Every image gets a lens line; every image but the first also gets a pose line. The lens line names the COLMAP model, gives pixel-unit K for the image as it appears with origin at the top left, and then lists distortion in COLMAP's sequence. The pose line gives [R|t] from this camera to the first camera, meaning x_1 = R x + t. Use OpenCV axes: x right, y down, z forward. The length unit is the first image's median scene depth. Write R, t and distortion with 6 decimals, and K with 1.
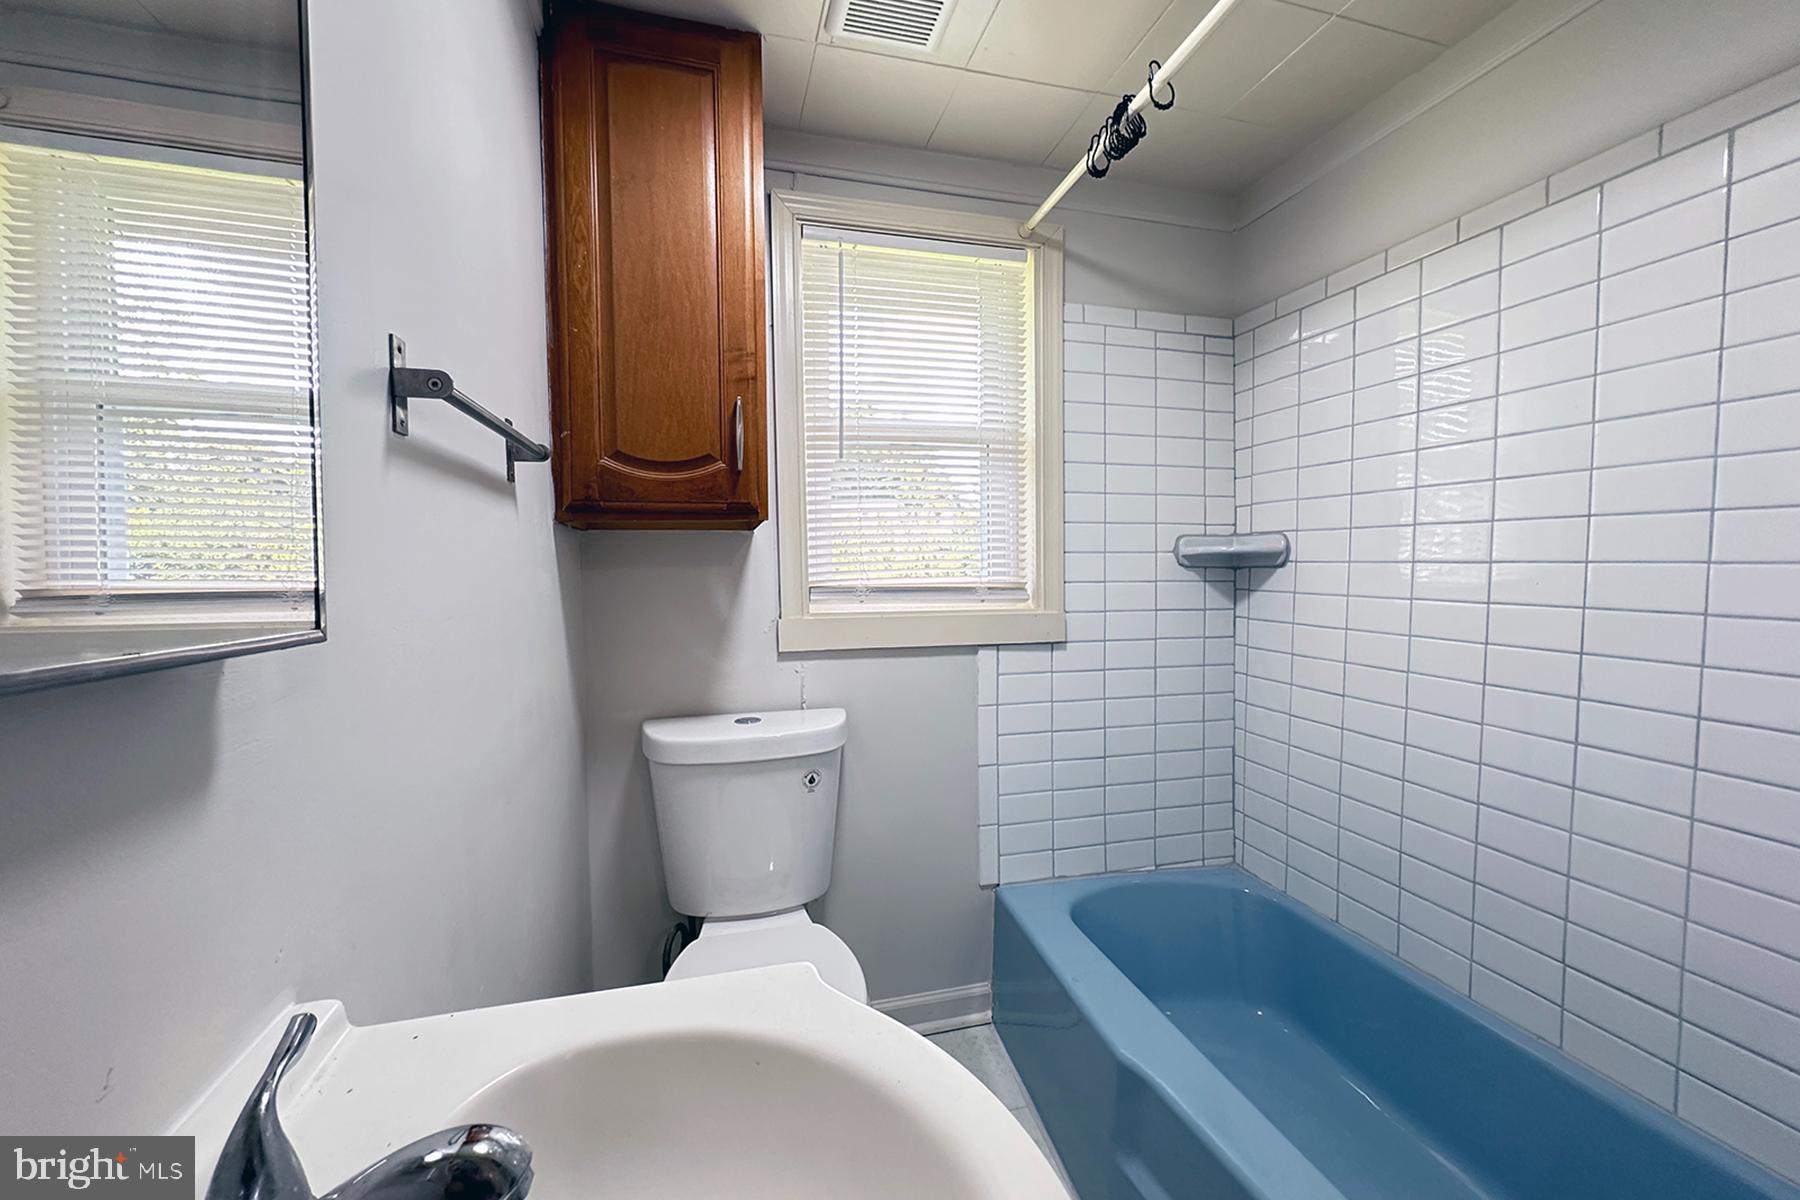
lens RADIAL K [[722.4, 0, 900.0], [0, 722.4, 600.0], [0, 0, 1]] dist [-0.011837, -0.000175]
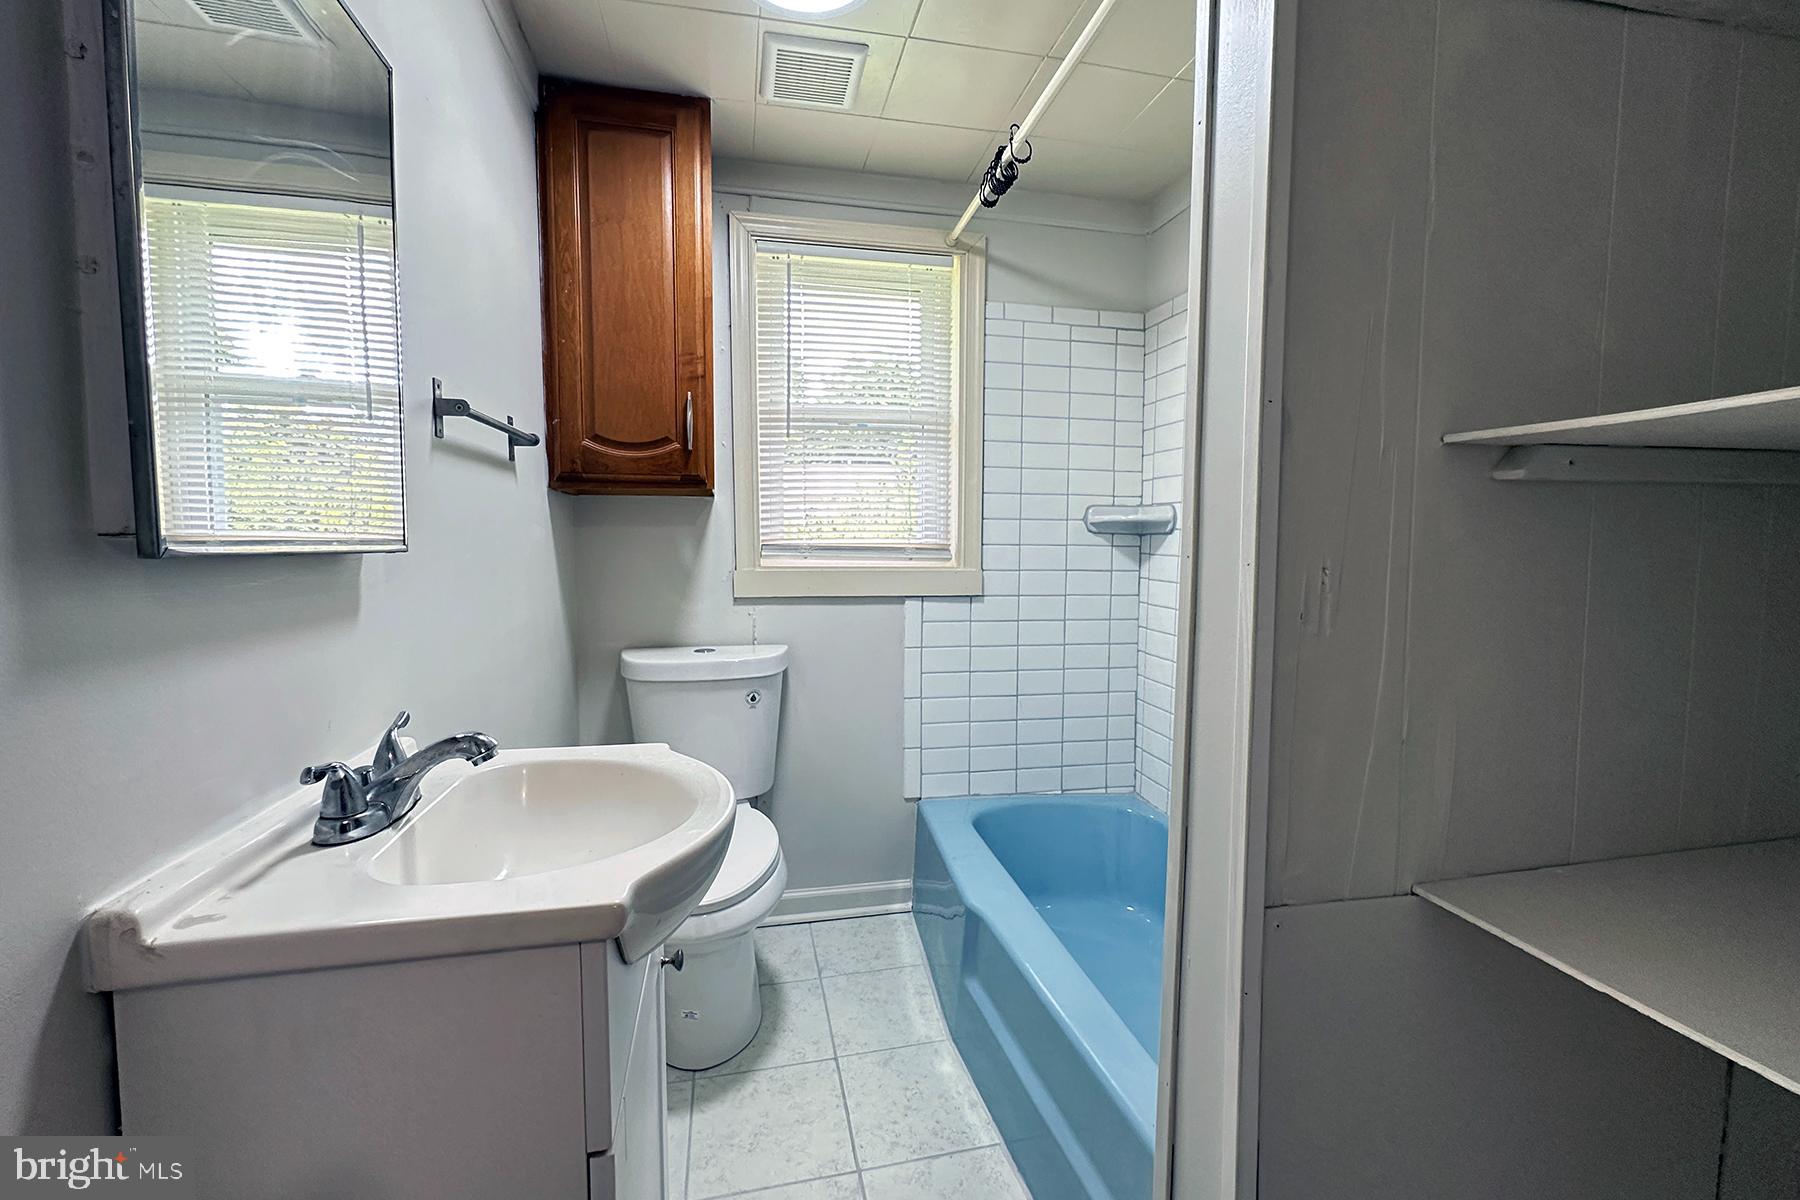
lens RADIAL K [[764.9, 0, 900.0], [0, 764.9, 600.0], [0, 0, 1]] dist [-0.014616, 0.000026]
pose [[0.998688, 0.018217, -0.047850, 0.168611], [-0.016405, 0.999144, 0.037978, 0.022172], [0.048500, -0.037143, 0.998132, -0.264103]]
